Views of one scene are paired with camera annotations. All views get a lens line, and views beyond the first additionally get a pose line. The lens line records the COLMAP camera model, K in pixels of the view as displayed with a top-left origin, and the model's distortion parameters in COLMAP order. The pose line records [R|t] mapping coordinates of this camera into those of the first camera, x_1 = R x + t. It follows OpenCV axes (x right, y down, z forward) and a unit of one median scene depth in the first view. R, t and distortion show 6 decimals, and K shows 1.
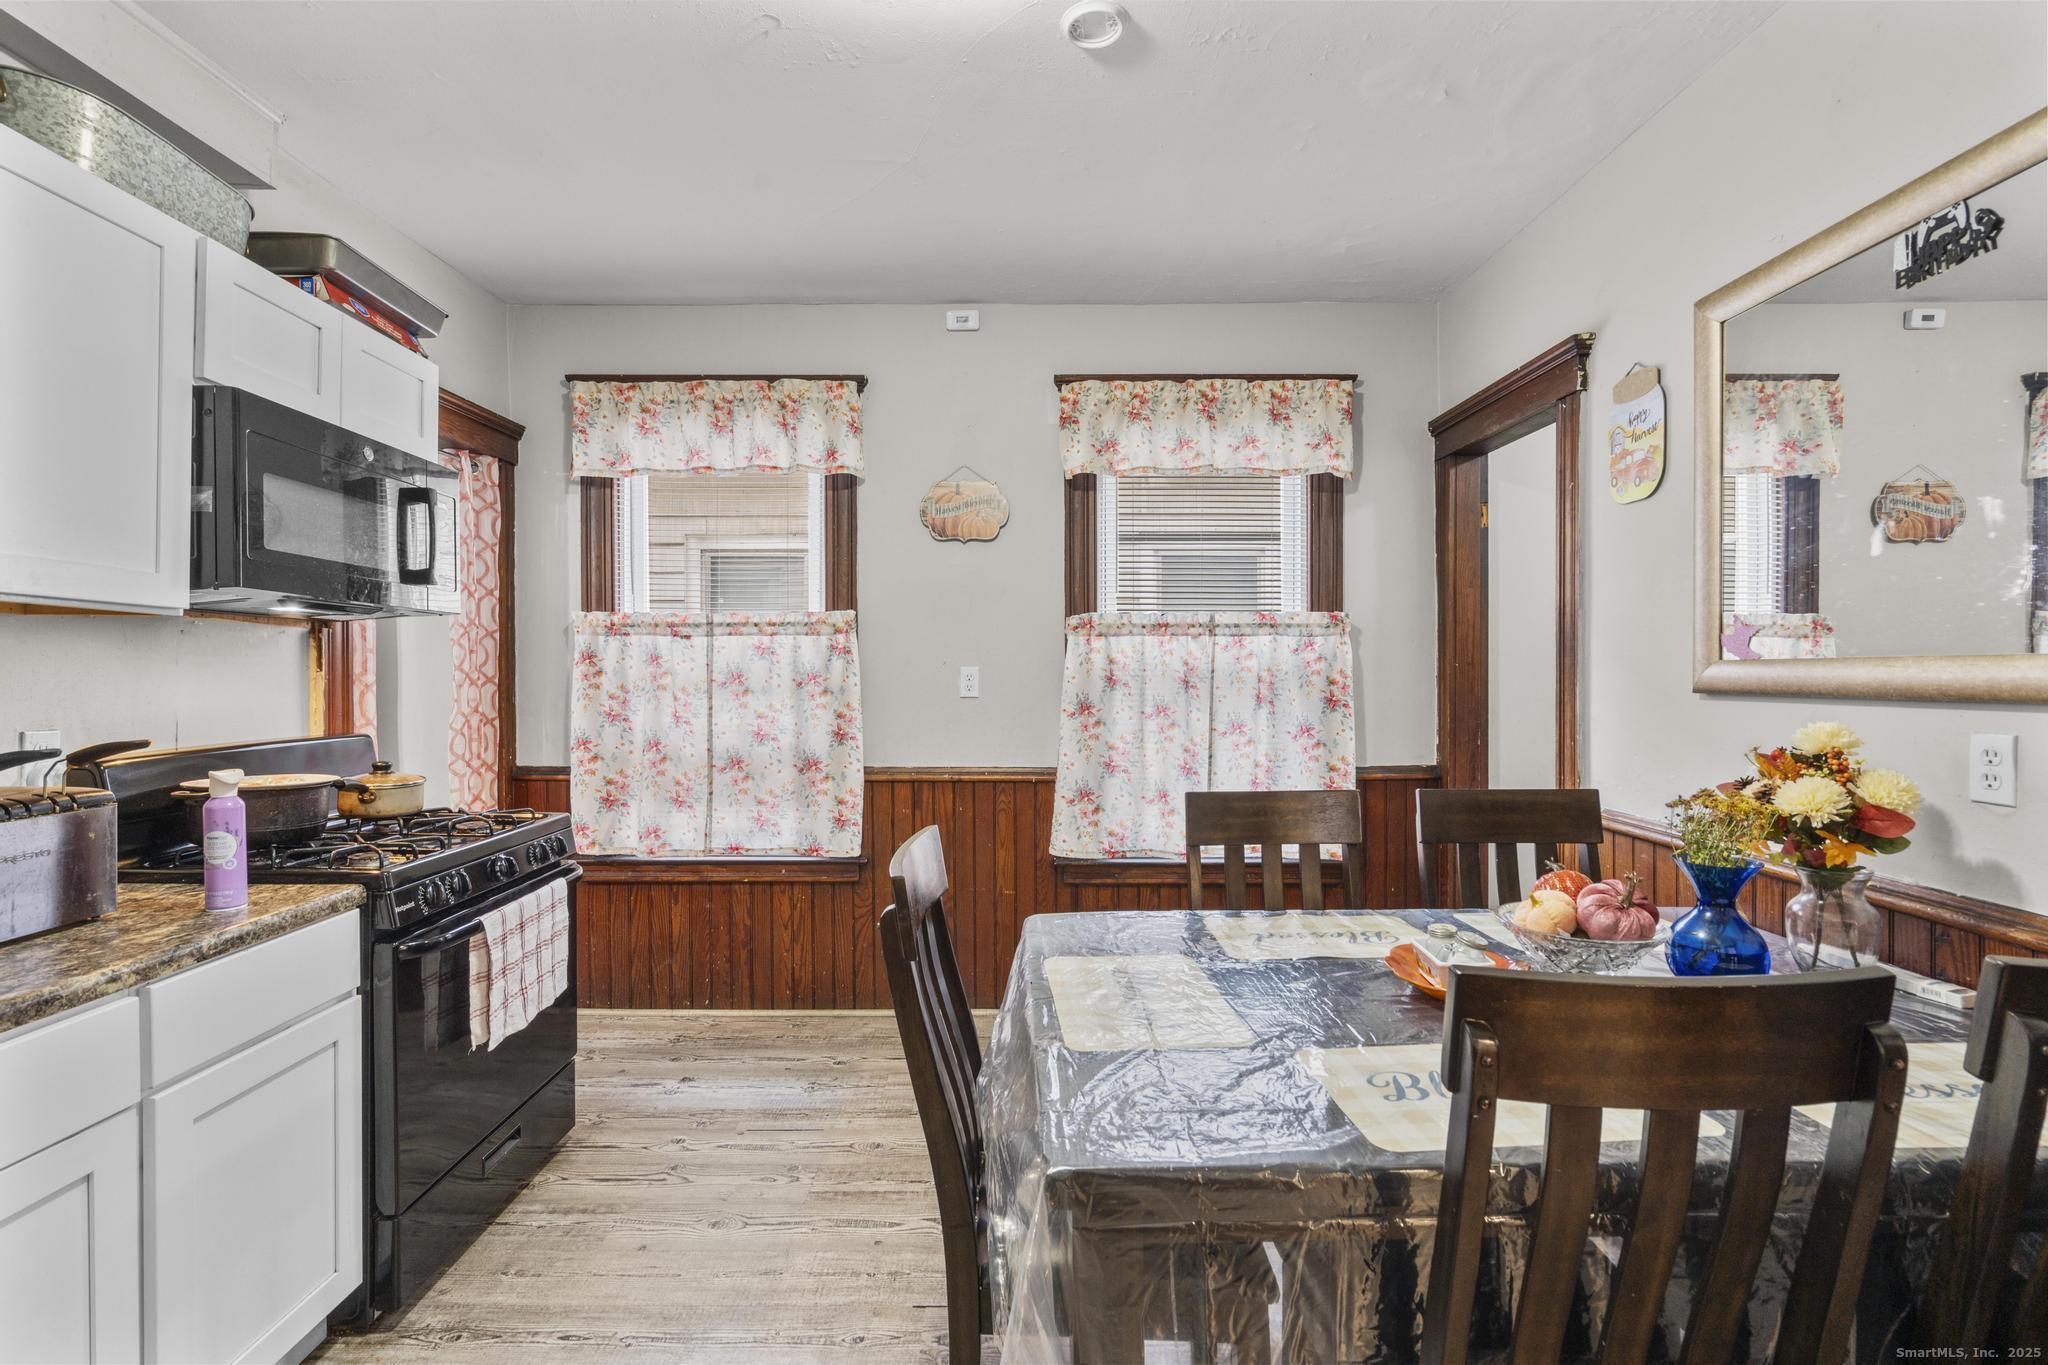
lens RADIAL K [[924.2, 0, 1024.6], [0, 924.2, 671.4], [0, 0, 1]] dist [-0.004397, 0.004806]
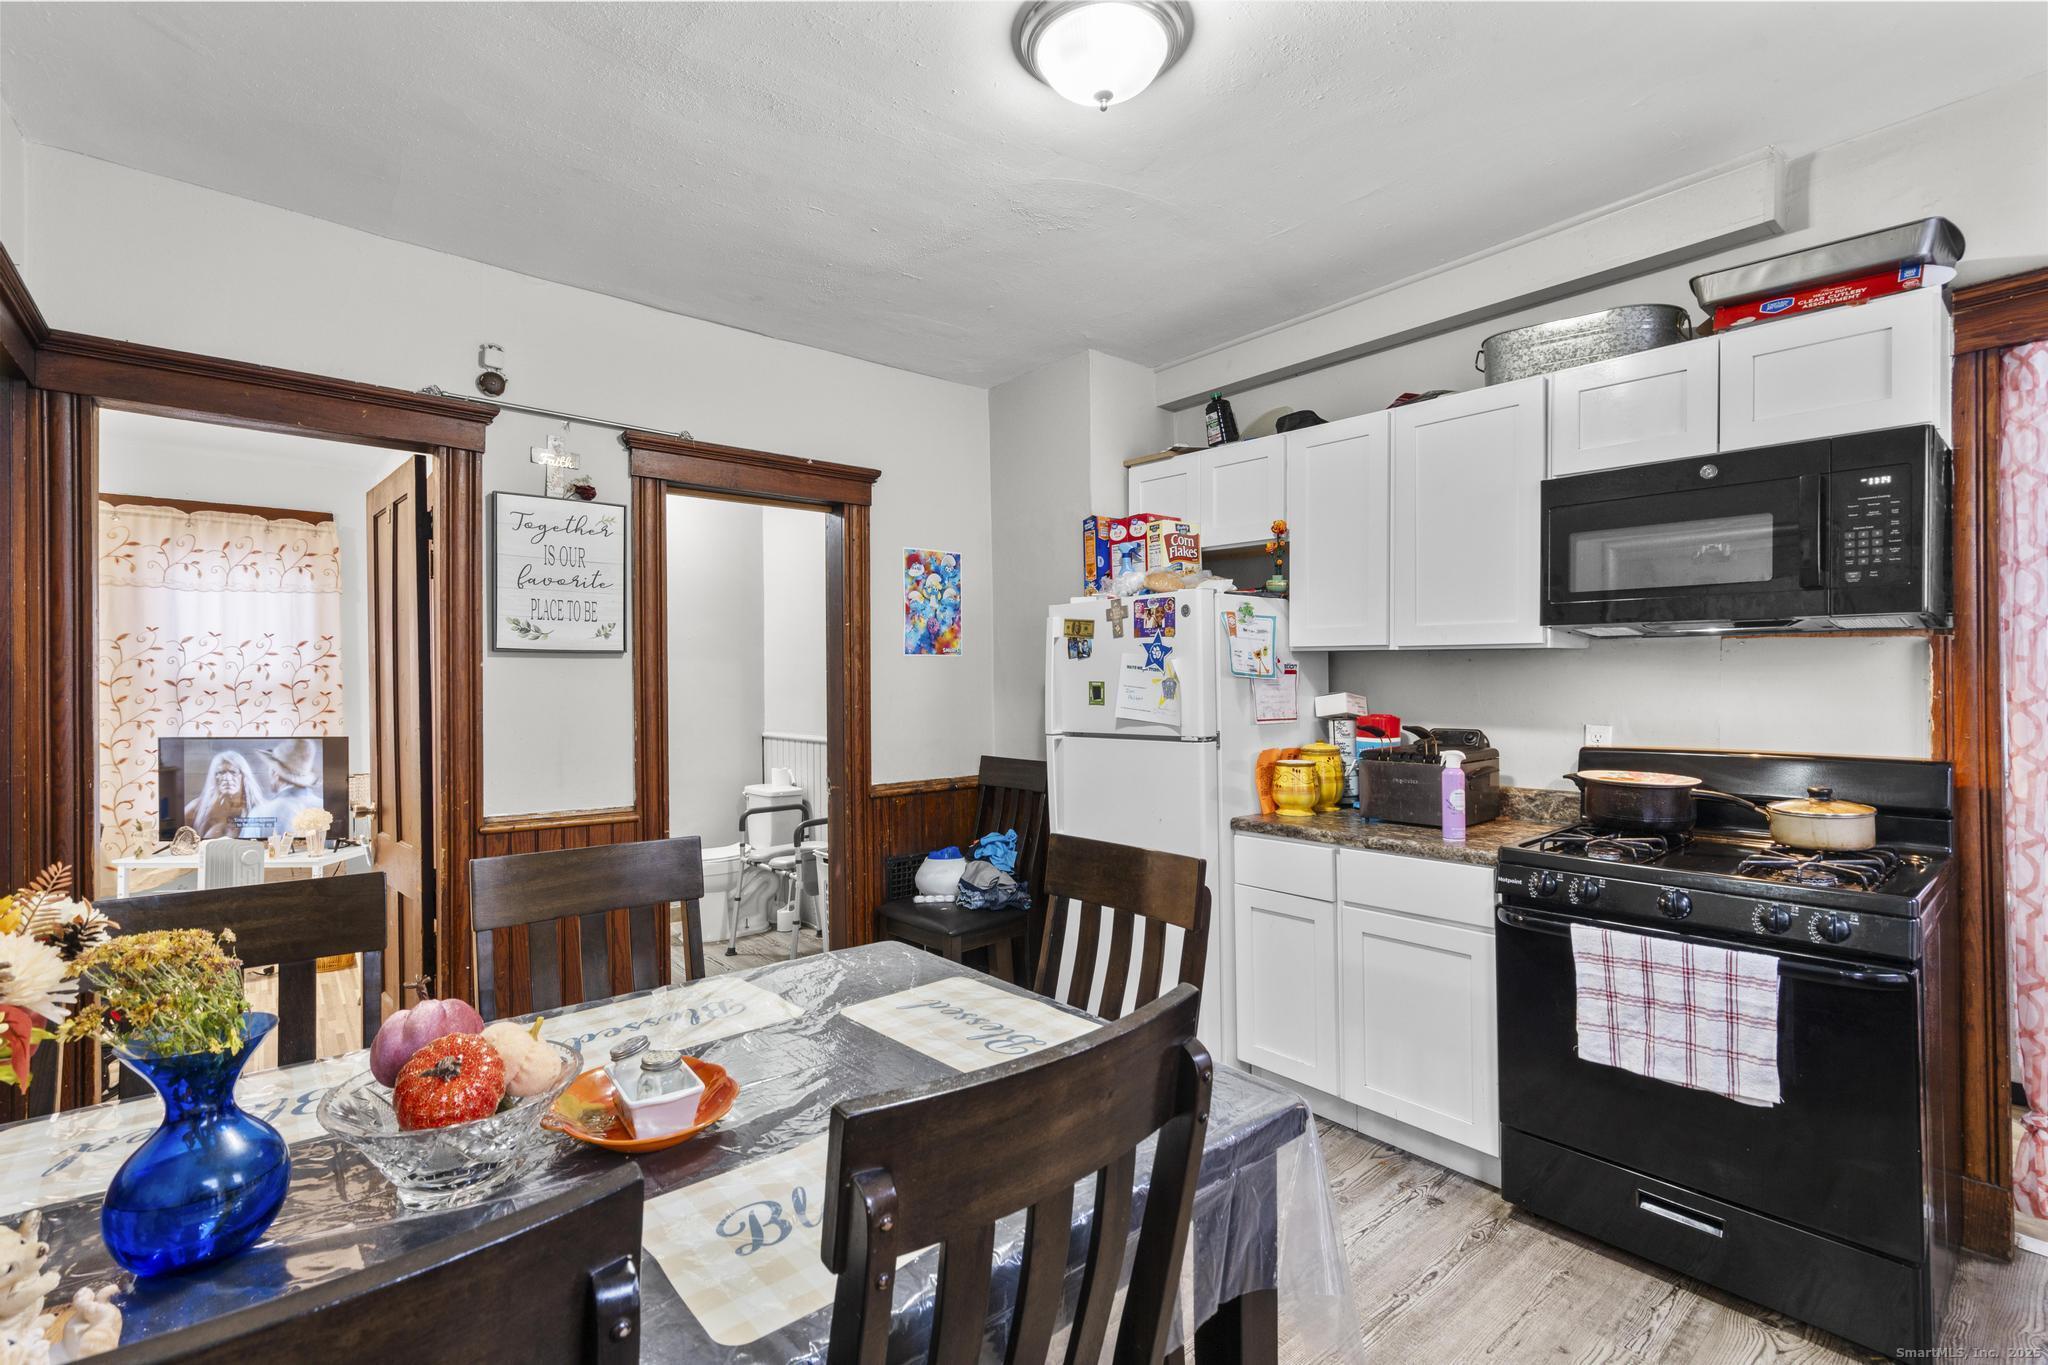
lens RADIAL K [[924.2, 0, 1021.3], [0, 924.2, 676.4], [0, 0, 1]] dist [-0.004397, 0.004806]
pose [[-0.759431, 0.003409, -0.650579, 0.751144], [0.002073, 0.999994, 0.002821, -0.026307], [0.650585, 0.000793, -0.759433, 1.831006]]
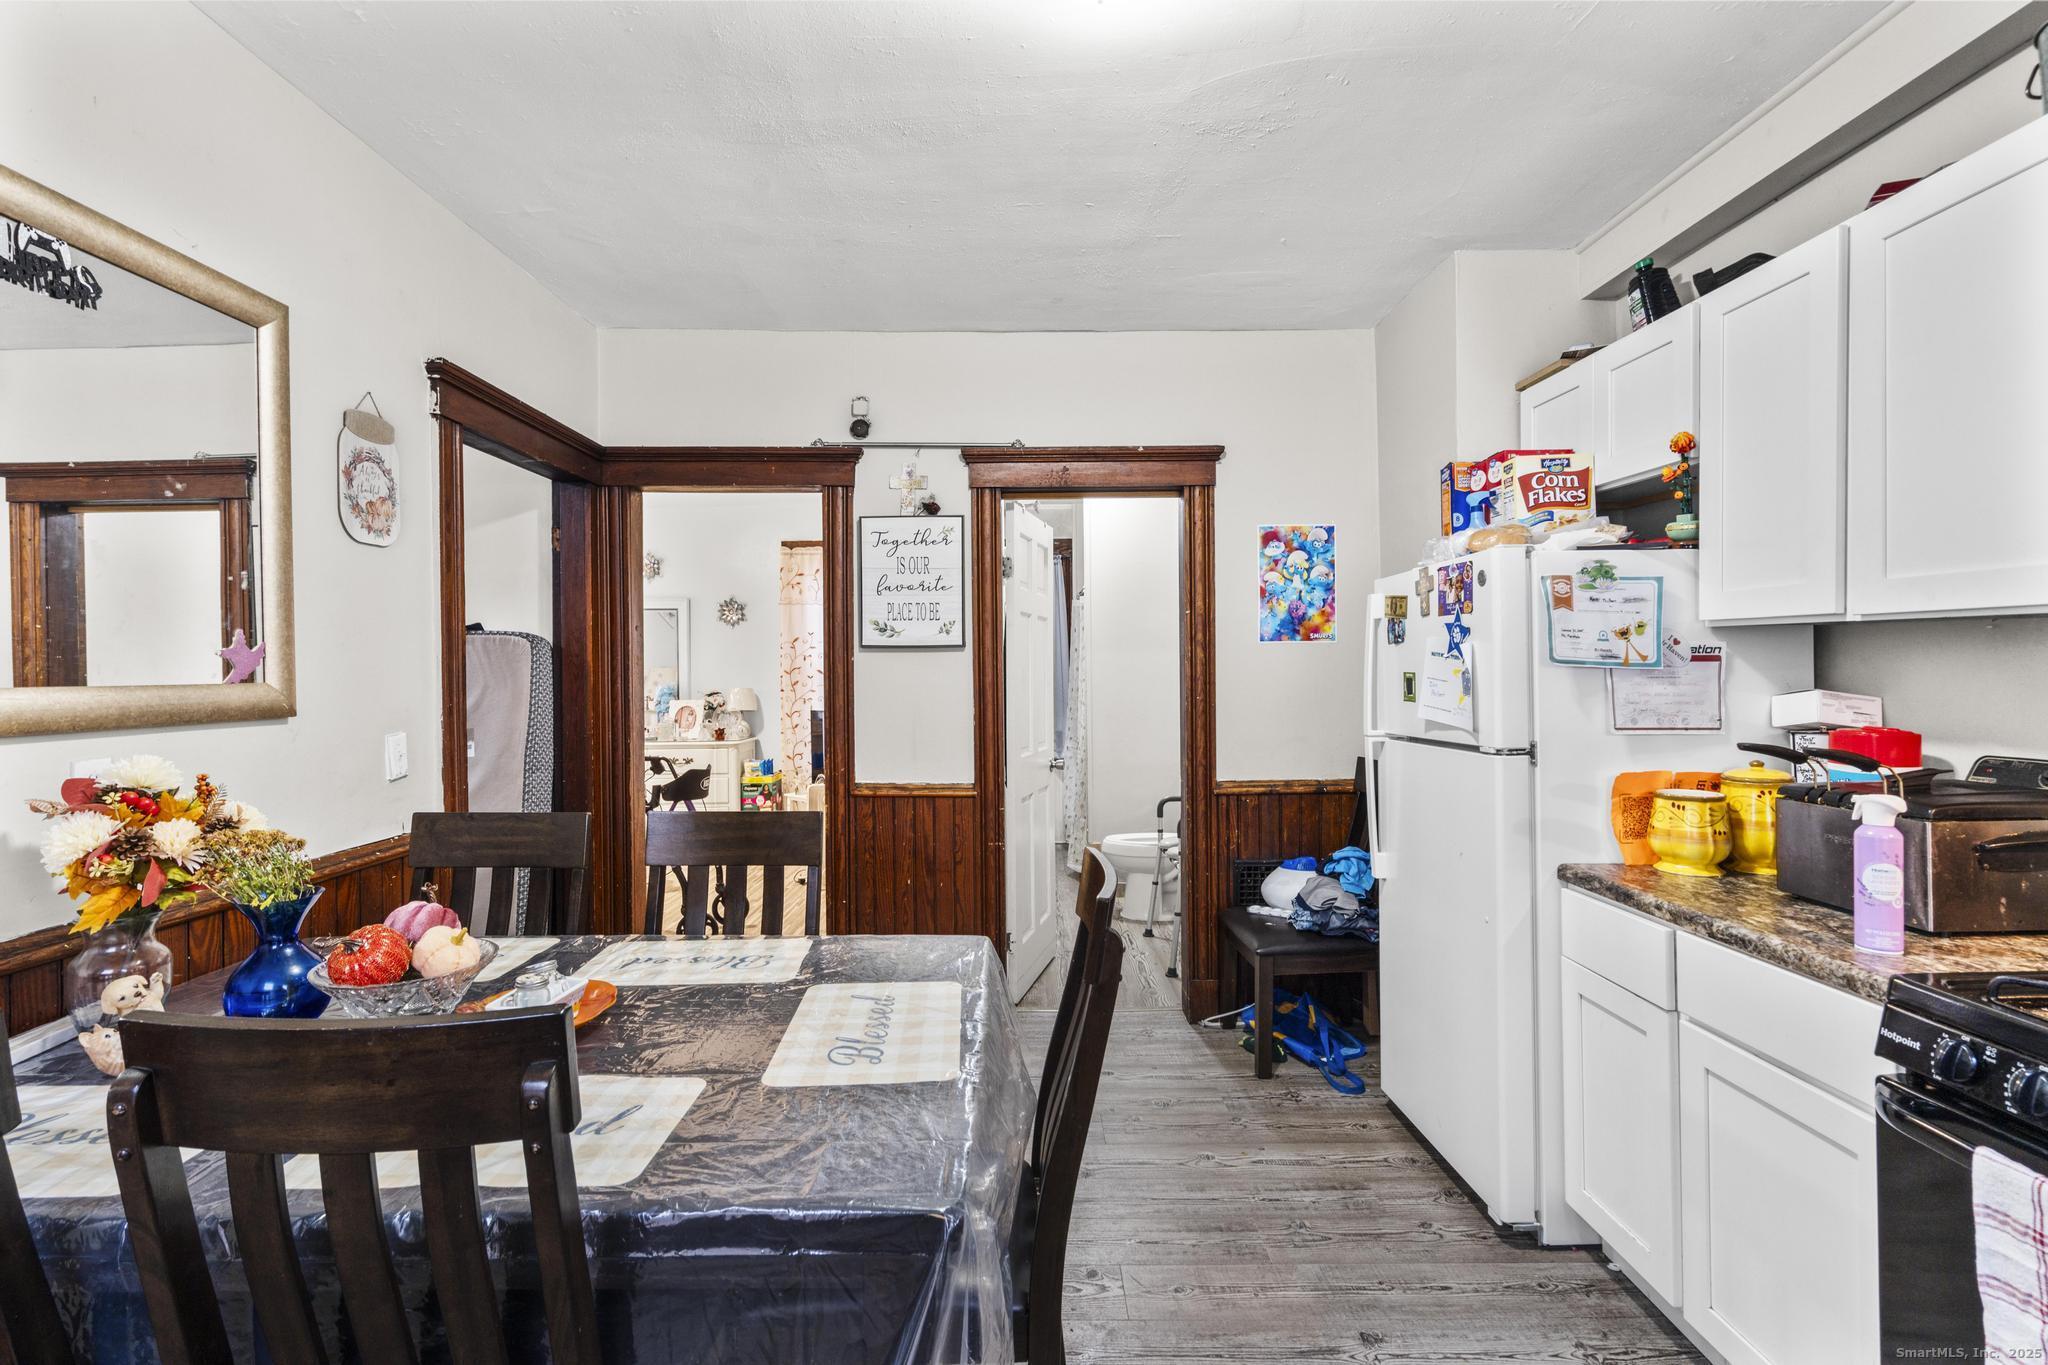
lens RADIAL K [[924.2, 0, 1021.7], [0, 924.2, 678.1], [0, 0, 1]] dist [-0.004397, 0.004806]
pose [[-0.999850, 0.009753, -0.014322, -0.023567], [0.009527, 0.999831, 0.015742, -0.031169], [0.014473, 0.015603, -0.999774, 2.017436]]
